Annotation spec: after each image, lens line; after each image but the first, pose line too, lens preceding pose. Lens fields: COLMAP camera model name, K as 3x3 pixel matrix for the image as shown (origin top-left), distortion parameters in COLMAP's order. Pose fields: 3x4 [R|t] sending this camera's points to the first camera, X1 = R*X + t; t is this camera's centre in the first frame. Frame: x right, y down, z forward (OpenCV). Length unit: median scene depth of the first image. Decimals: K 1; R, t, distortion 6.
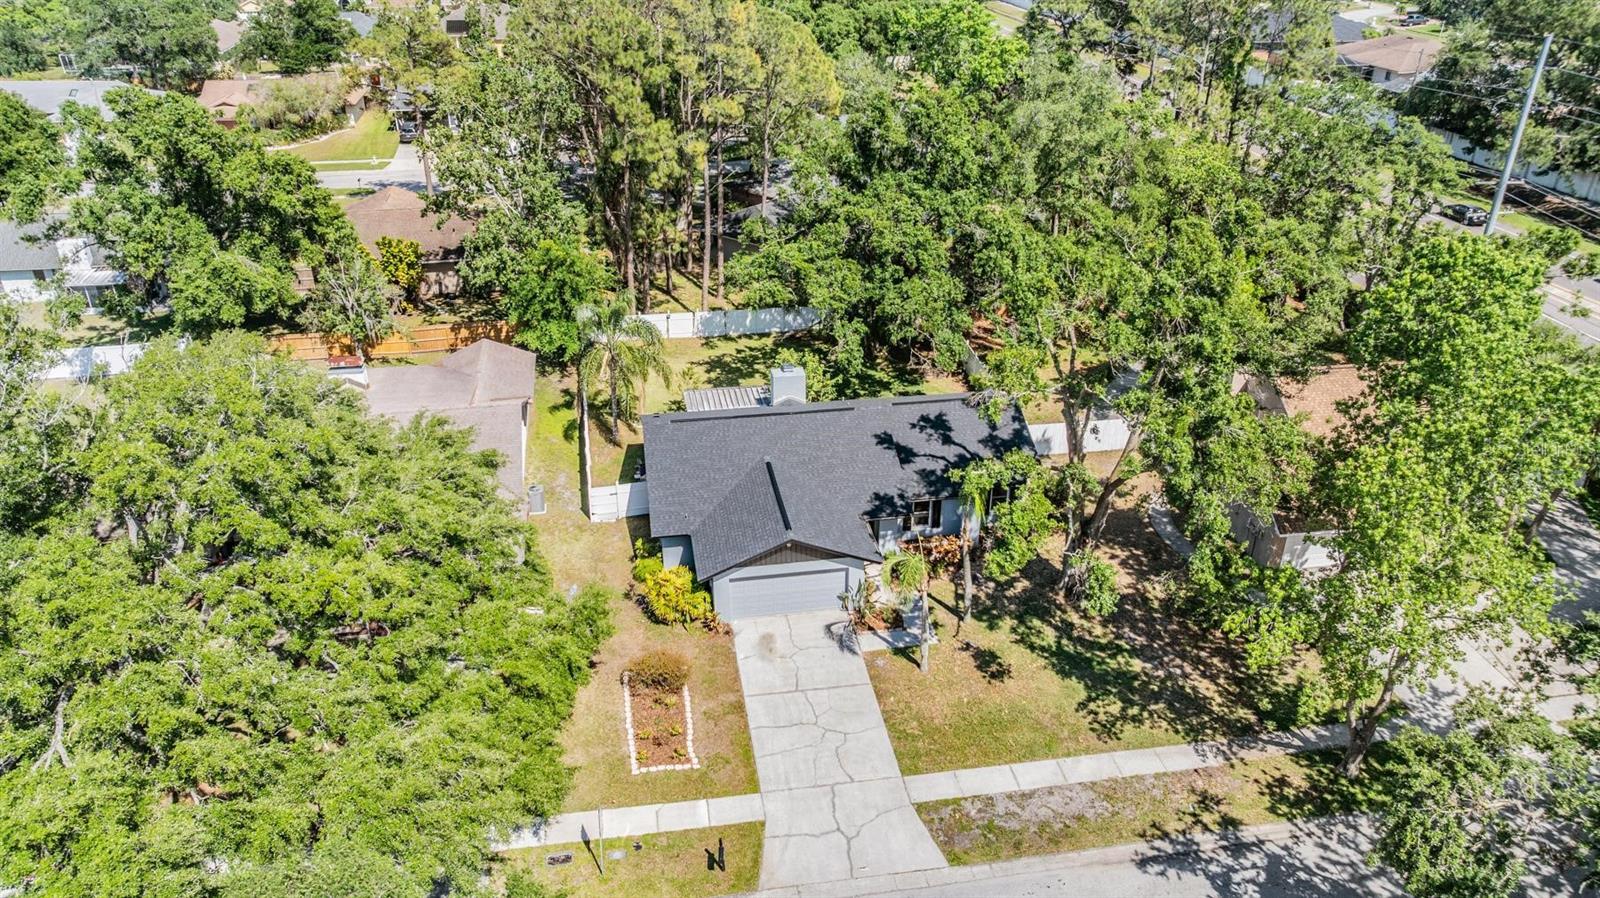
lens RADIAL K [[1134.3, 0, 802.2], [0, 1134.3, 433.2], [0, 0, 1]] dist [-0.028575, 0.006012]
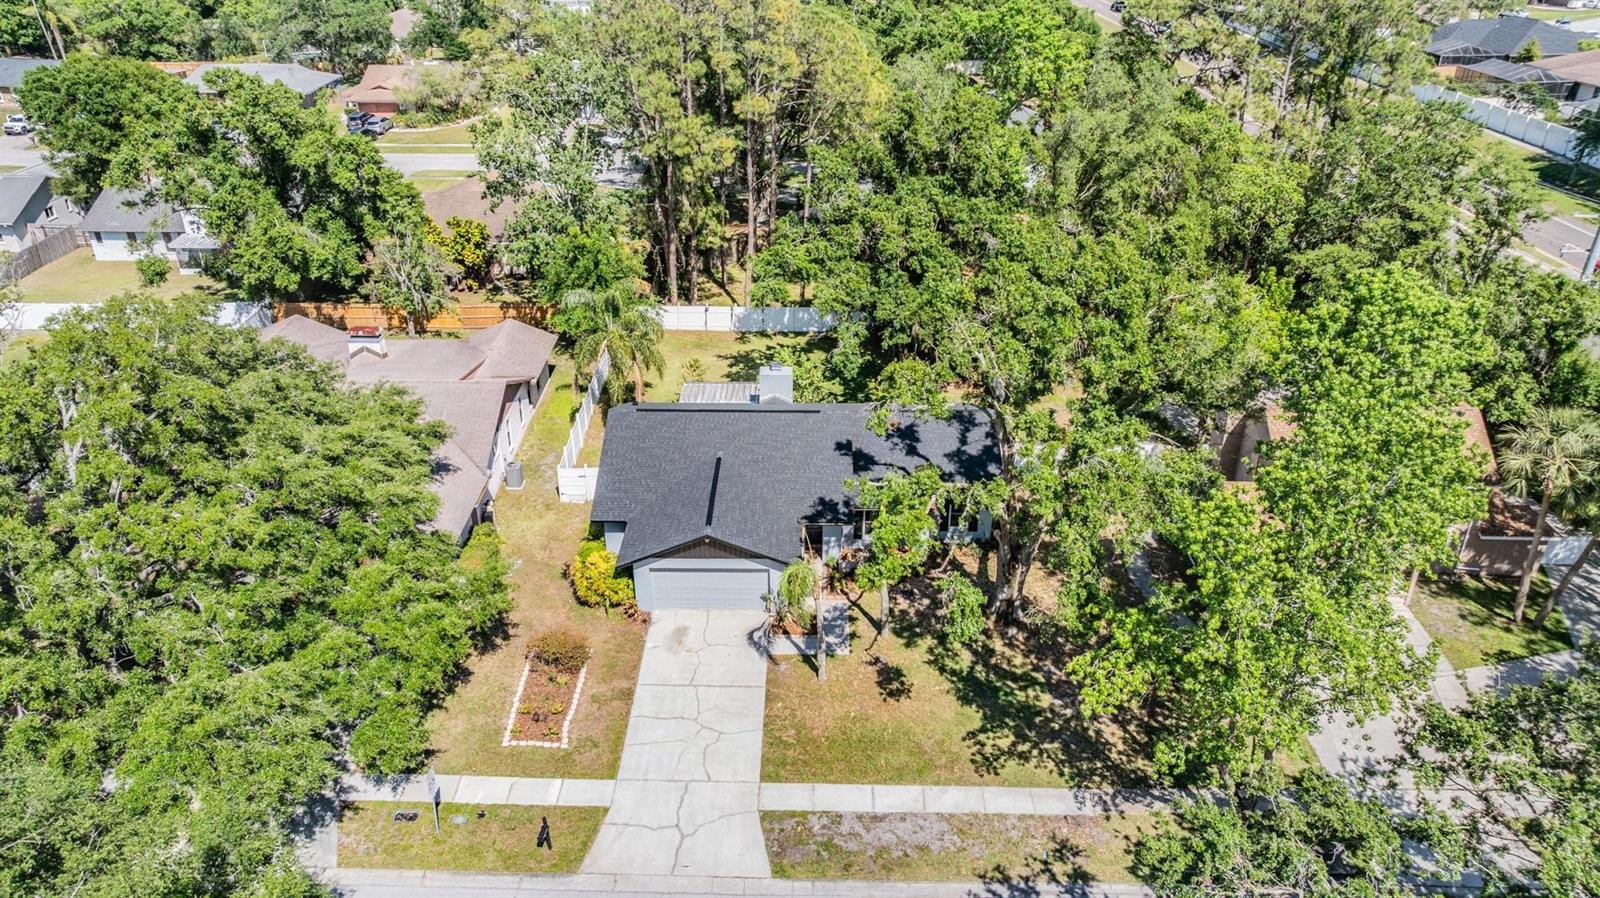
lens RADIAL K [[1134.3, 0, 802.2], [0, 1134.3, 433.2], [0, 0, 1]] dist [-0.028575, 0.006012]
pose [[0.983349, 0.080016, -0.163161, 0.227066], [-0.080070, 0.996770, 0.006258, -0.009053], [0.163134, 0.006910, 0.986580, 0.023114]]
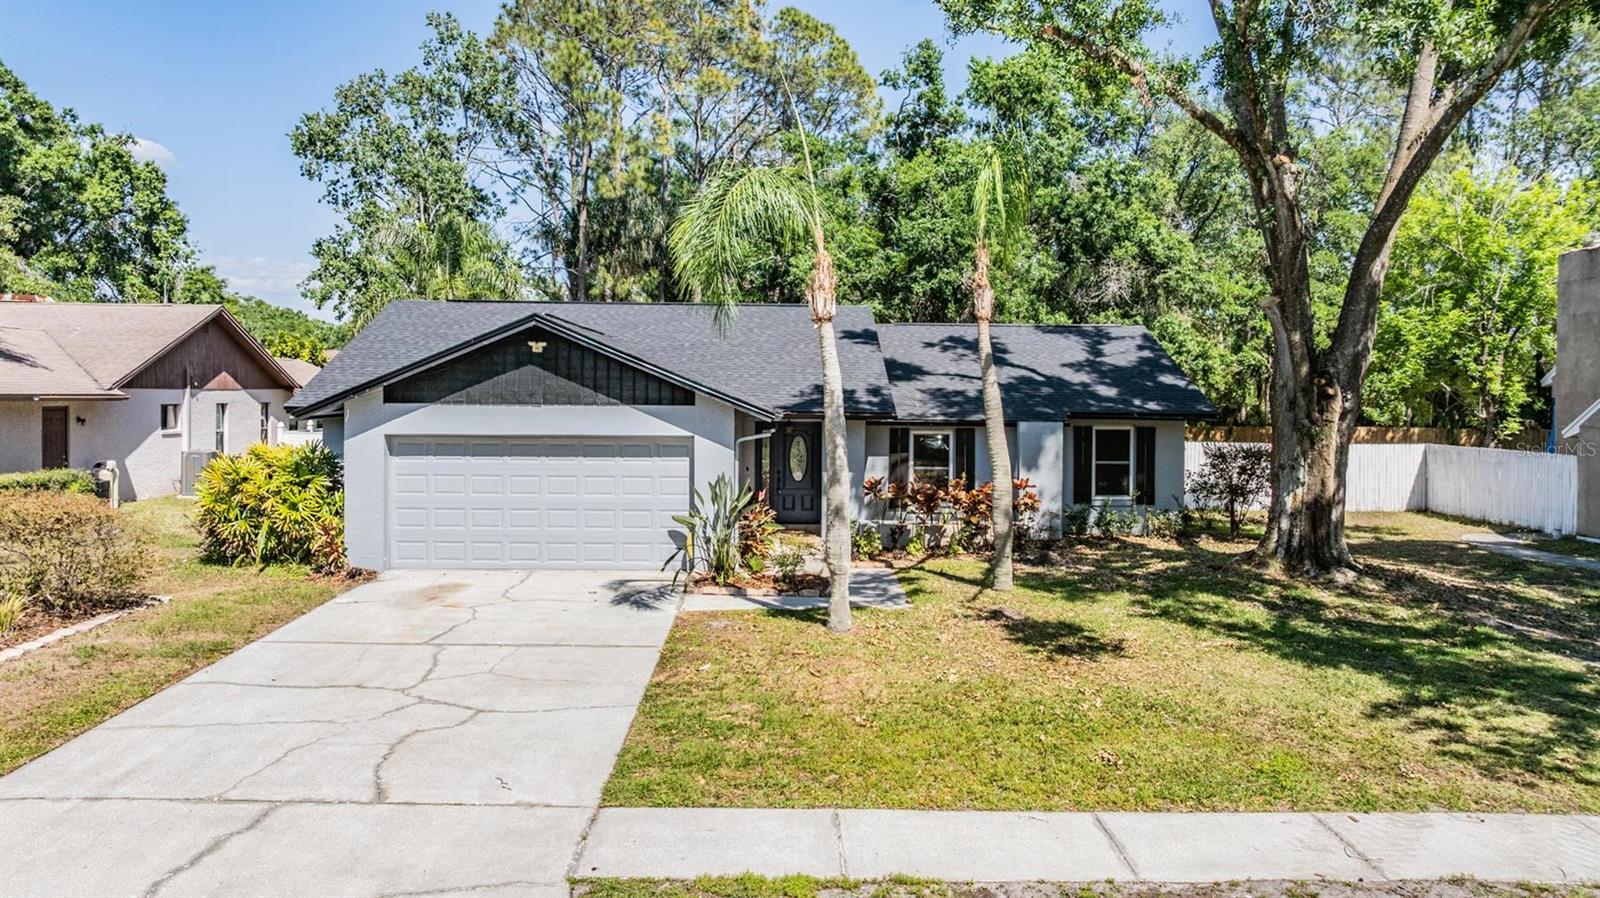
lens RADIAL K [[1134.3, 0, 802.2], [0, 1134.3, 433.2], [0, 0, 1]] dist [-0.028575, 0.006012]
pose [[0.988522, 0.011386, -0.150645, 0.139507], [-0.074000, 0.905834, -0.417120, 0.283269], [0.131710, 0.423480, 0.896280, 0.670180]]
